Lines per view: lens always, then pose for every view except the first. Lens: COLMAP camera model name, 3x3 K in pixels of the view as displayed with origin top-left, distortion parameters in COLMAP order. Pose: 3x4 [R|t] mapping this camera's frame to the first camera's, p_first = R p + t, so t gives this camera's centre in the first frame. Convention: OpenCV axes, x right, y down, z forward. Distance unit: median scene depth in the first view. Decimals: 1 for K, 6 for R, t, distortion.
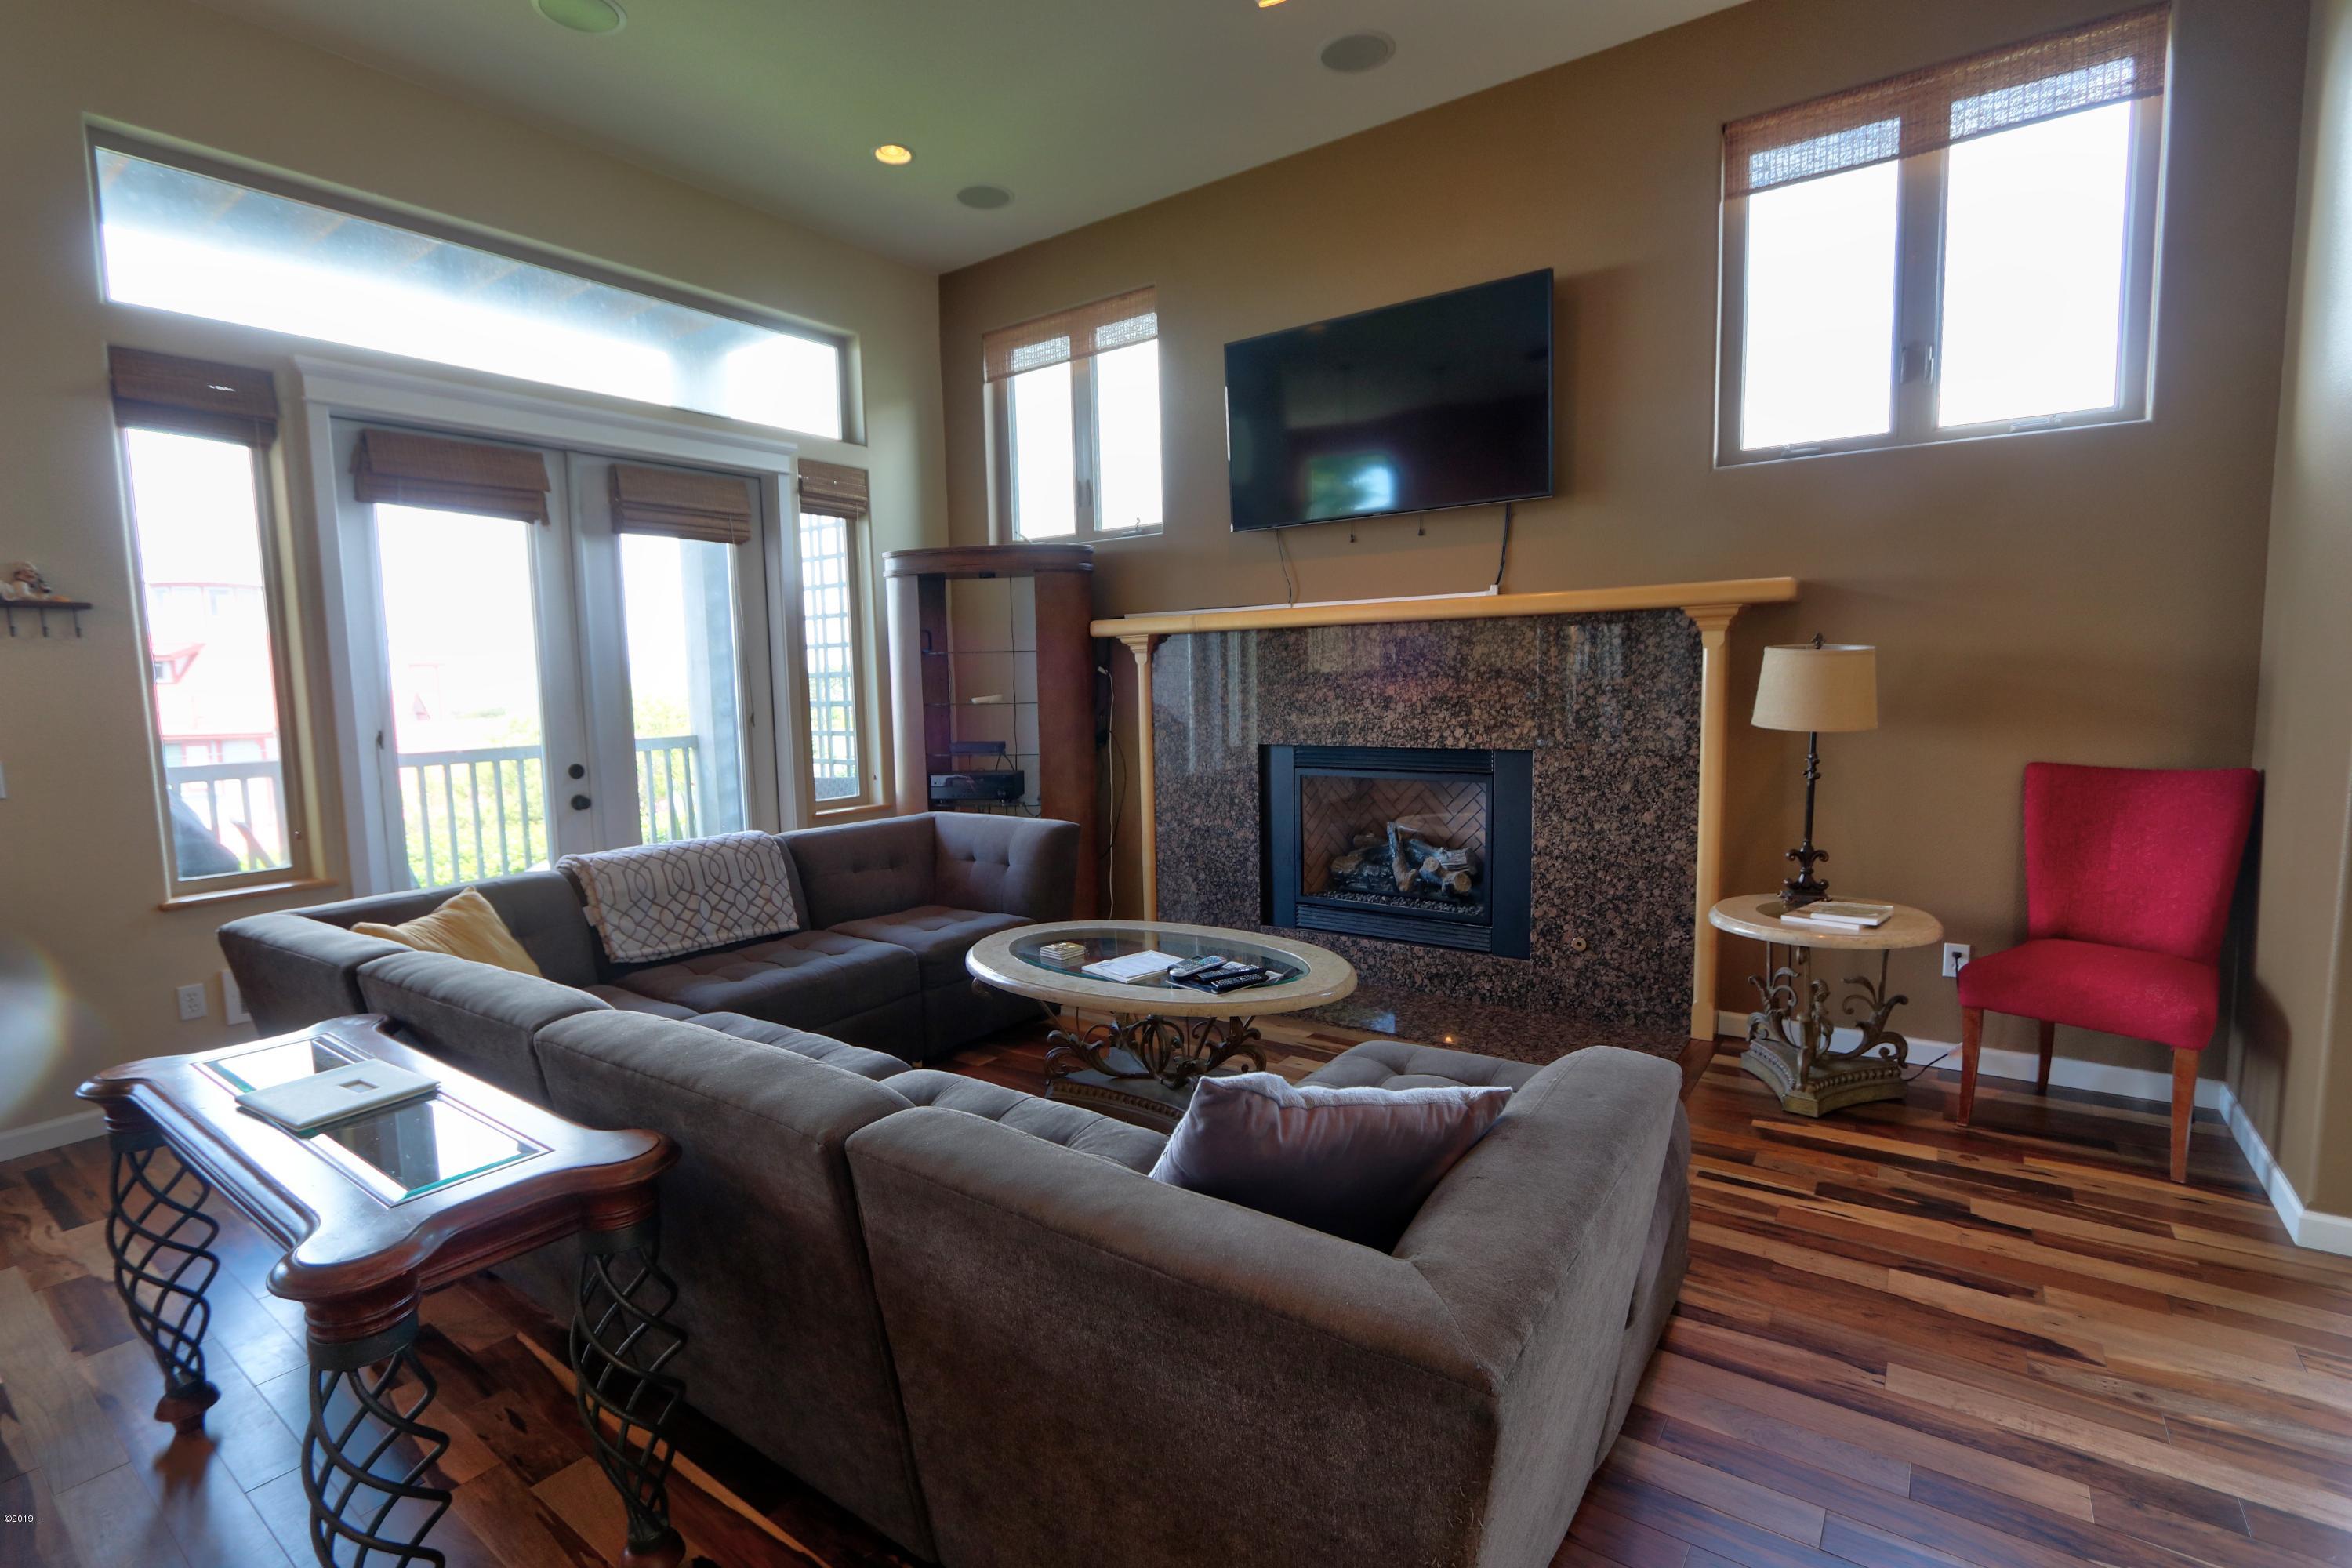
lens RADIAL K [[1094.4, 0, 1172.0], [0, 1094.4, 773.9], [0, 0, 1]] dist [-0.011312, 0.000756]
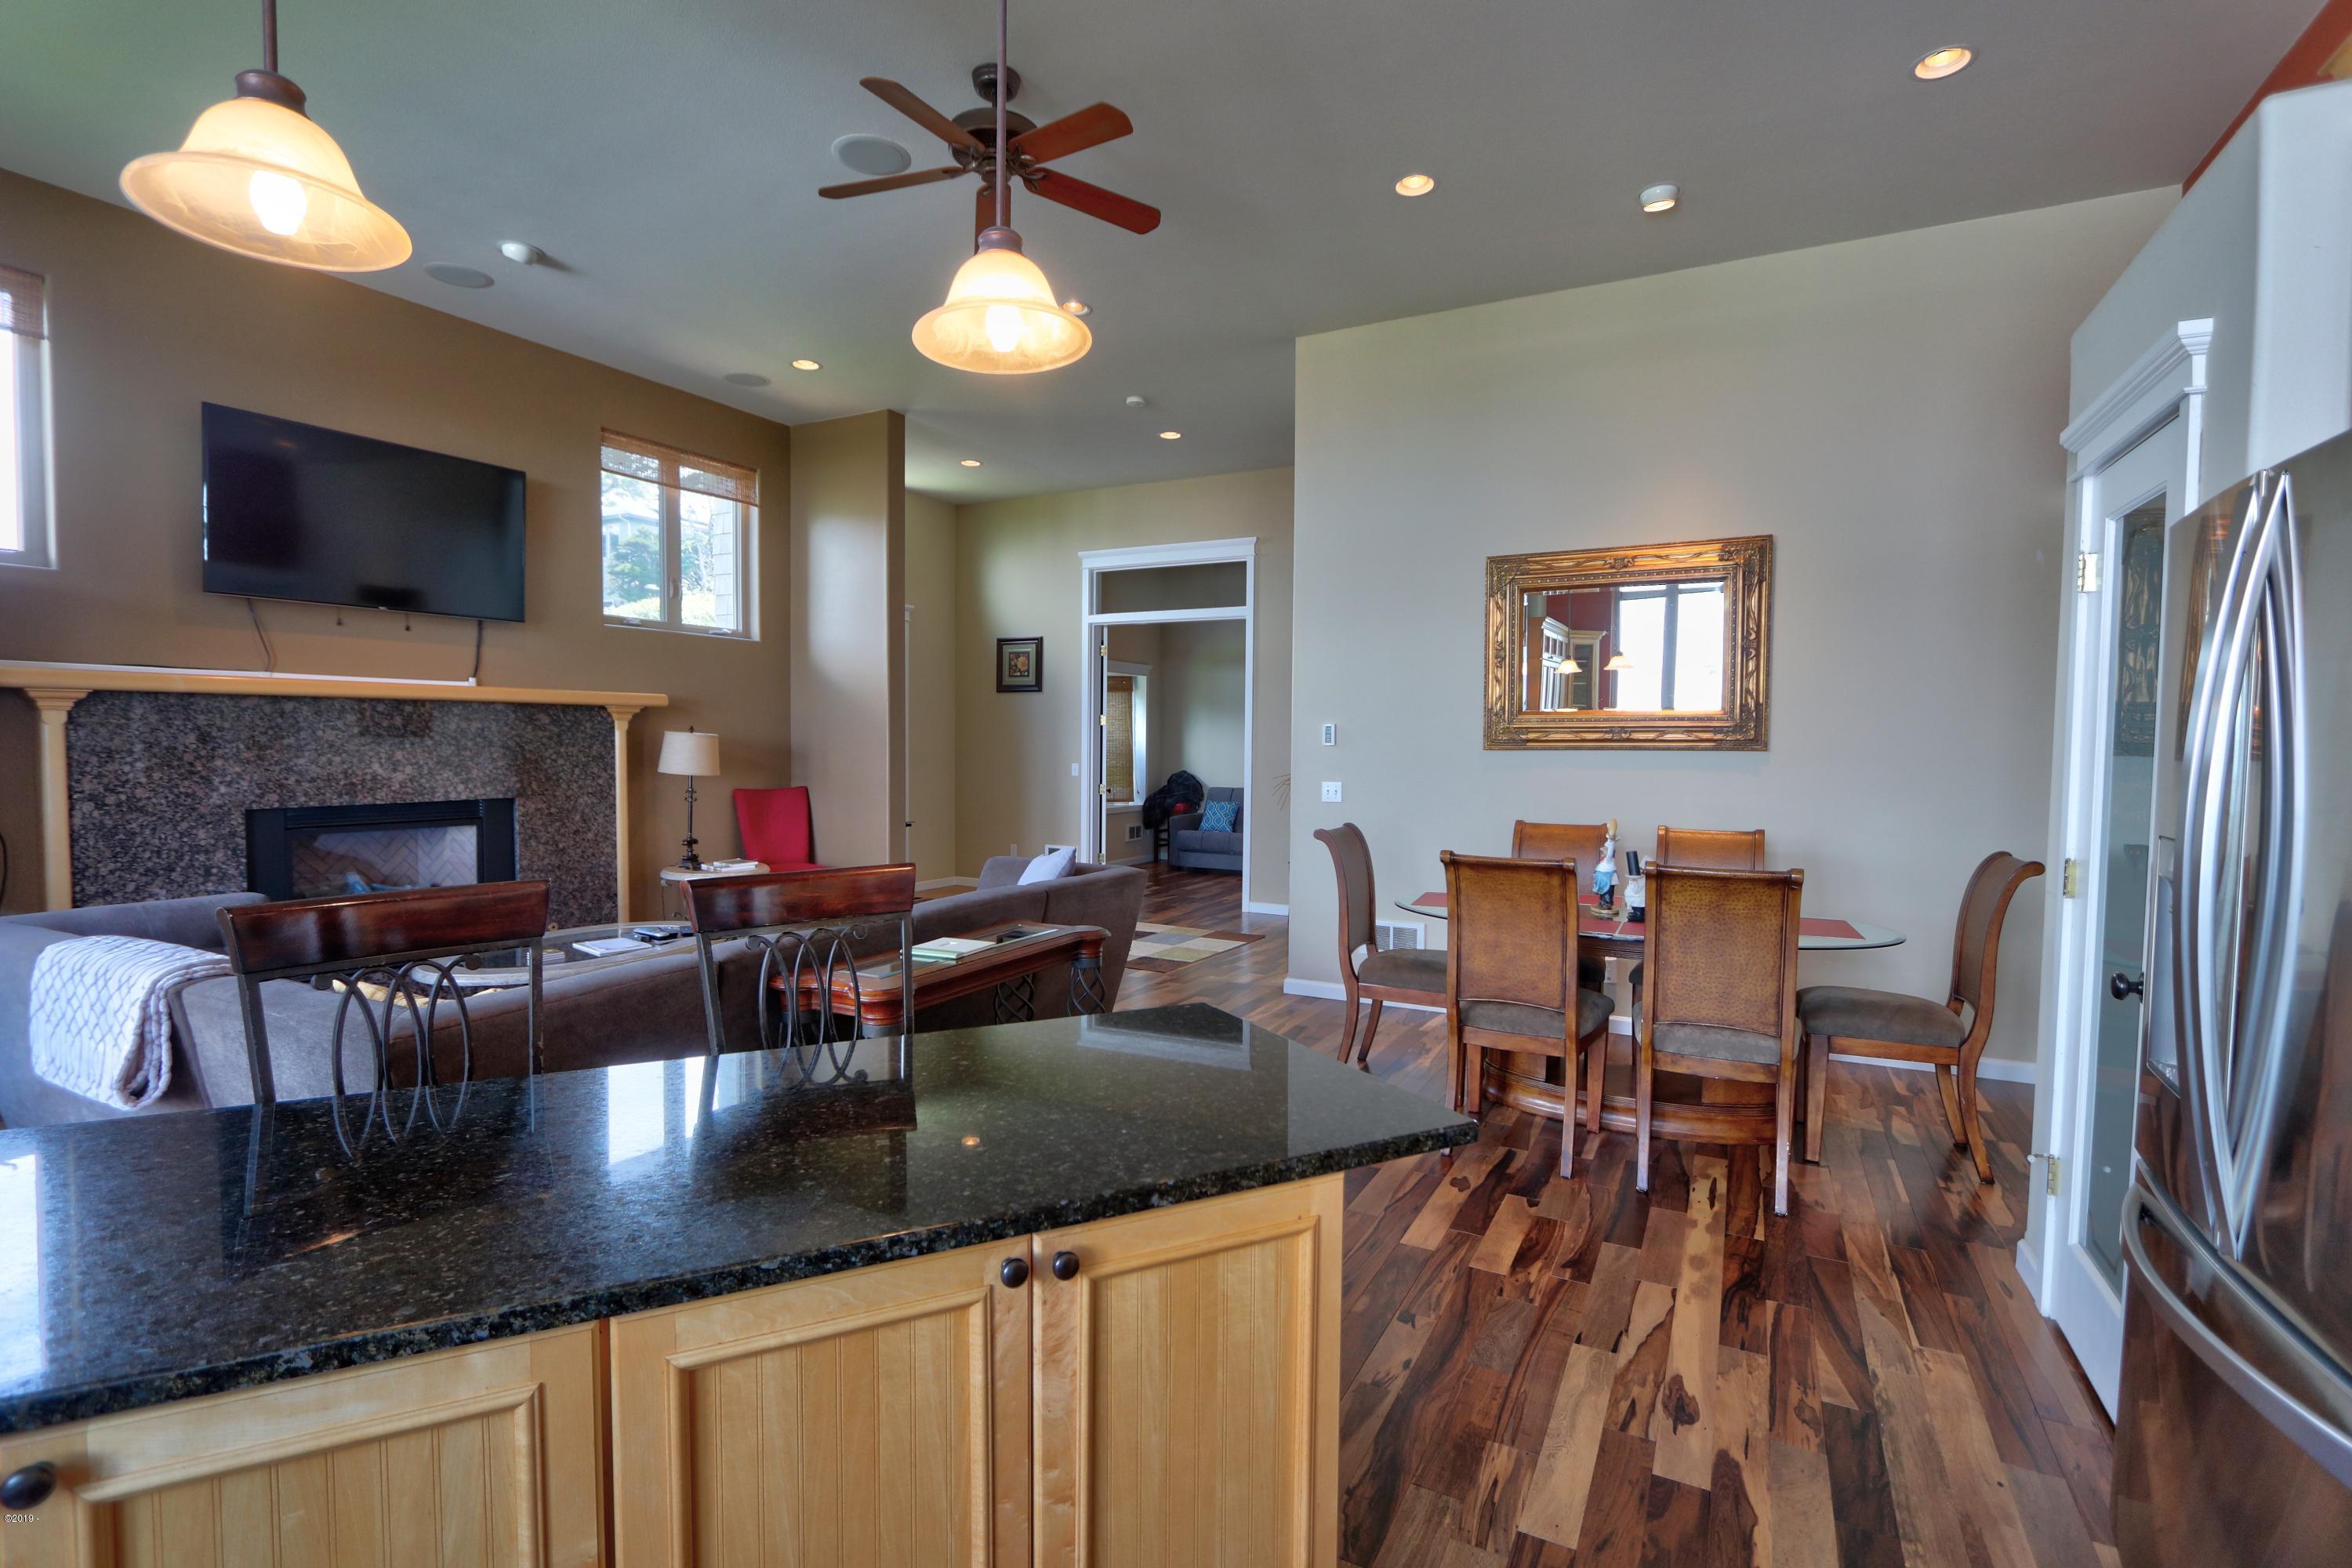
lens RADIAL K [[1094.4, 0, 1178.1], [0, 1094.4, 798.7], [0, 0, 1]] dist [-0.011312, 0.000756]
pose [[-0.132867, -0.022326, 0.990882, -1.140700], [0.098349, 0.994515, 0.035595, 0.012958], [-0.986242, 0.102182, -0.129943, 0.326987]]
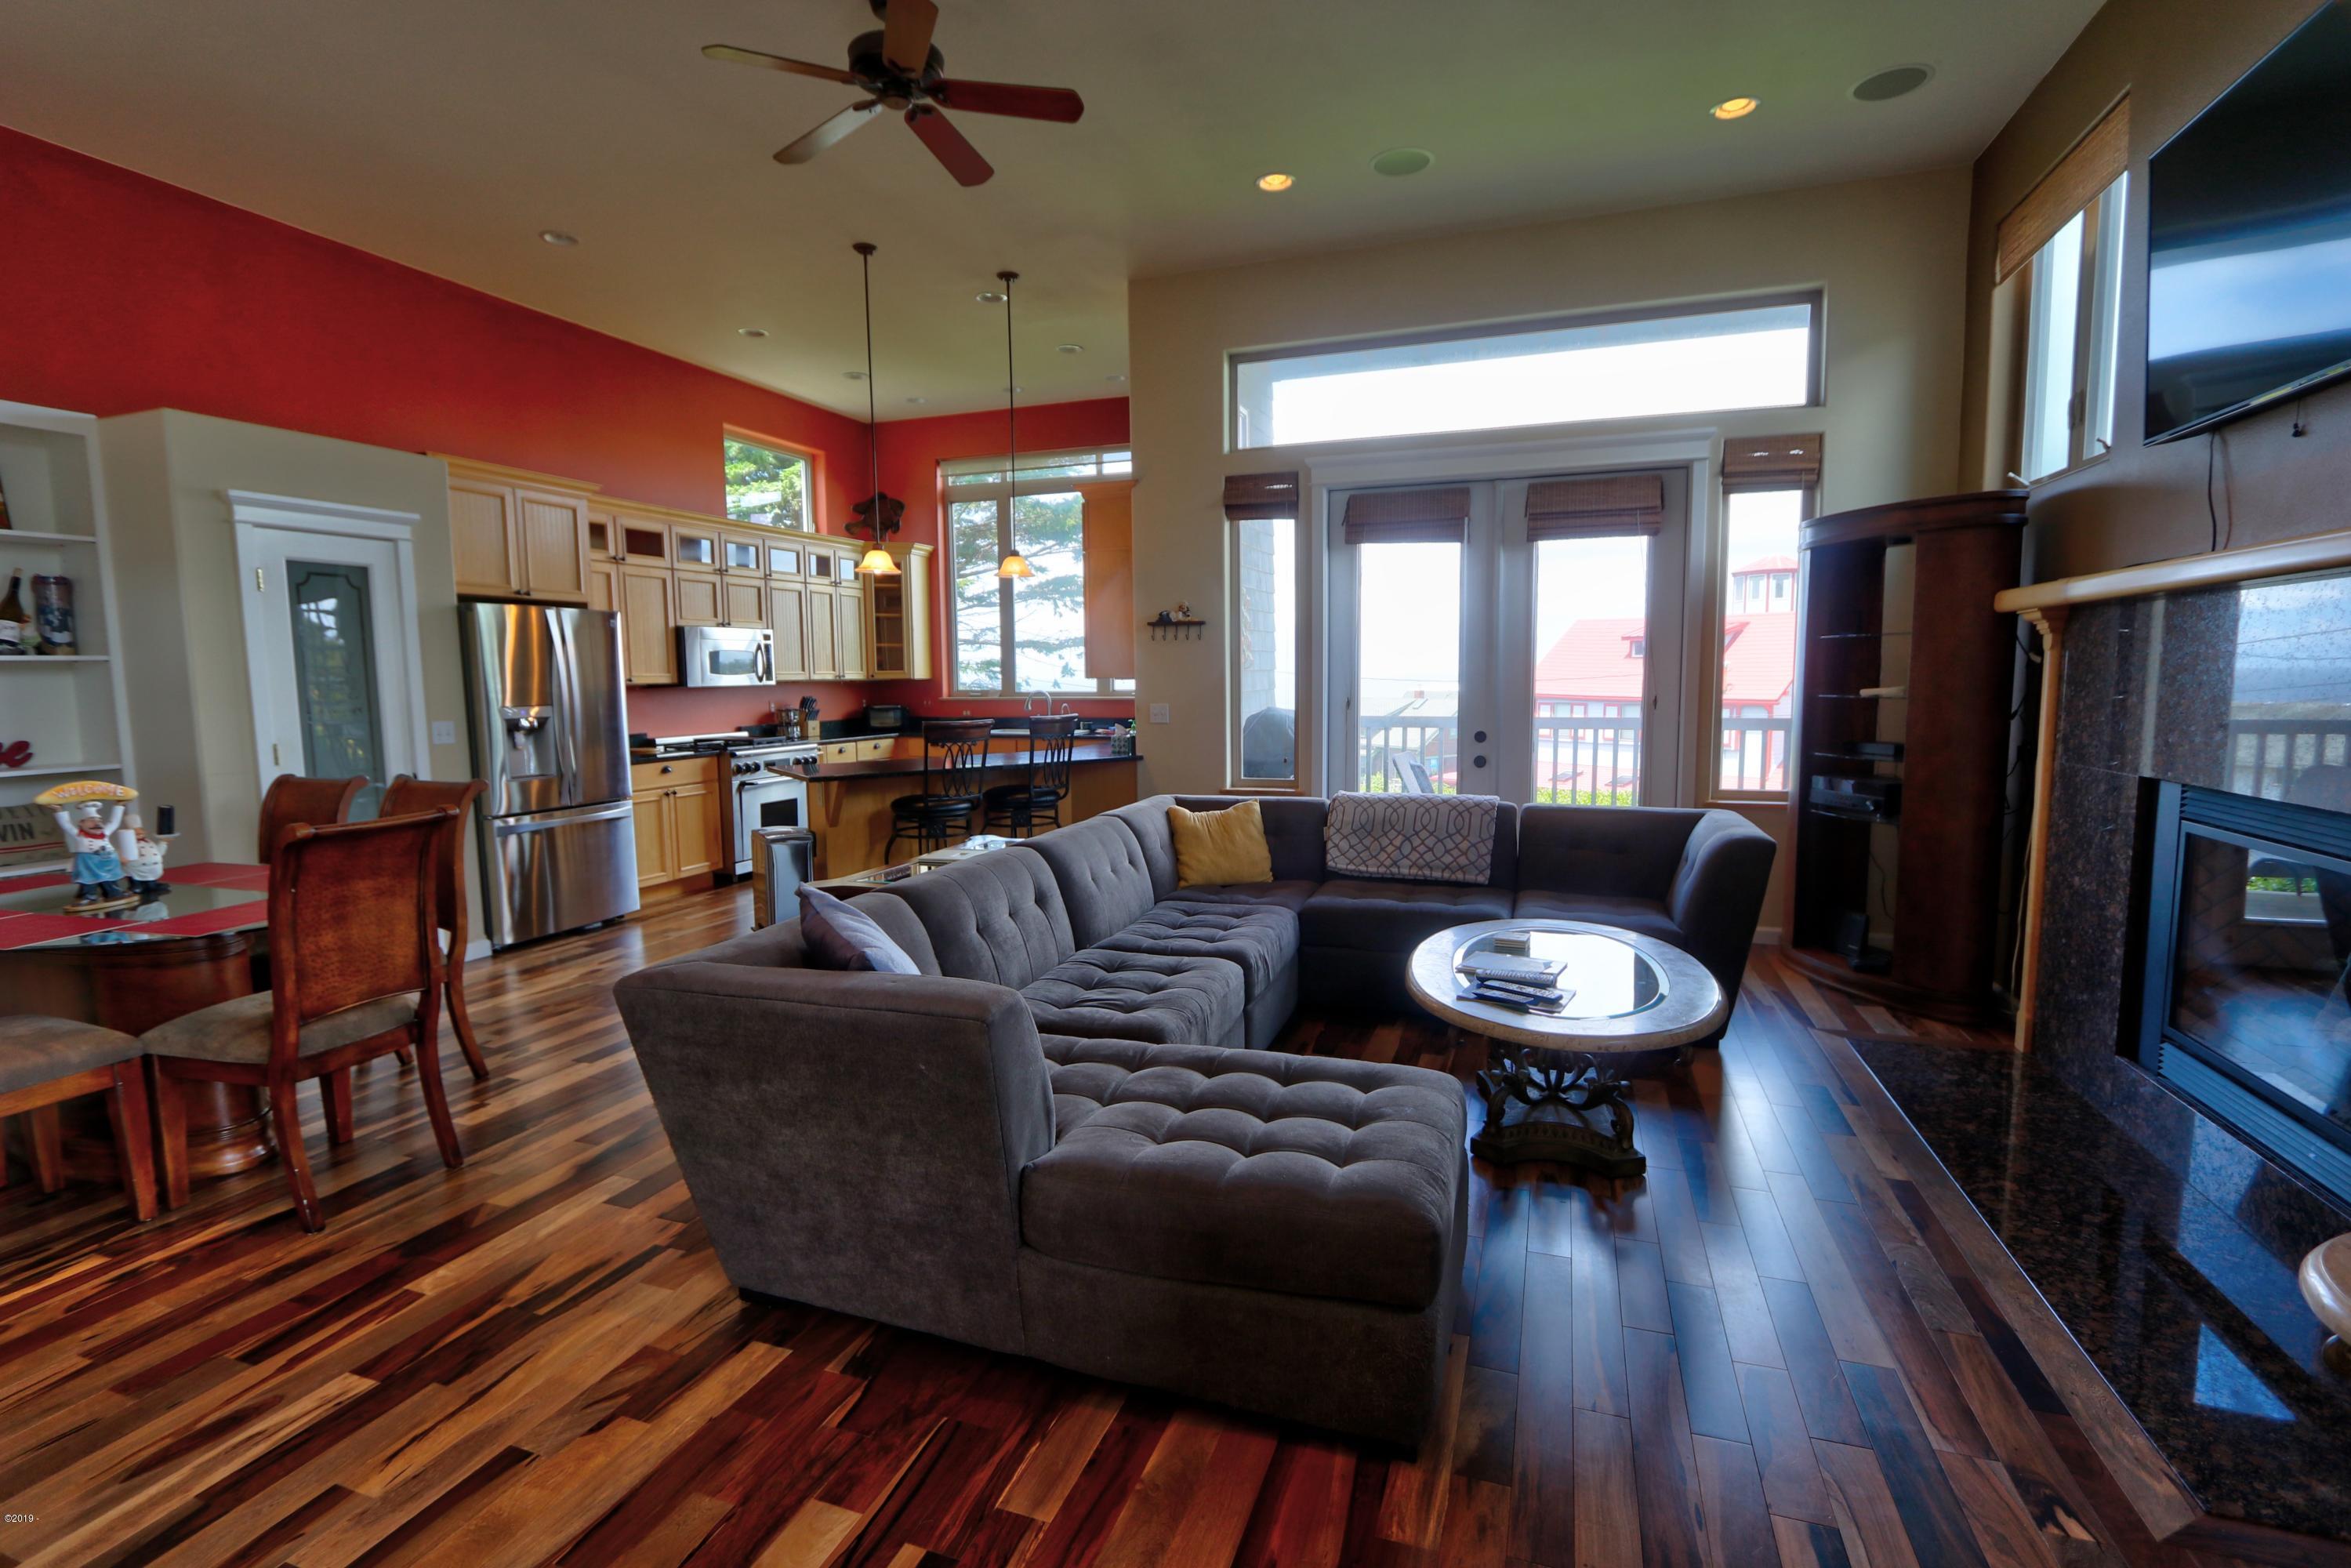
lens RADIAL K [[1093.9, 0, 1174.9], [0, 1093.9, 785.5], [0, 0, 1]] dist [-0.011312, 0.000756]
pose [[0.293563, 0.117169, -0.948732, 0.585635], [-0.081520, 0.991913, 0.097277, -0.042418], [0.952457, 0.048783, 0.300741, 0.299799]]
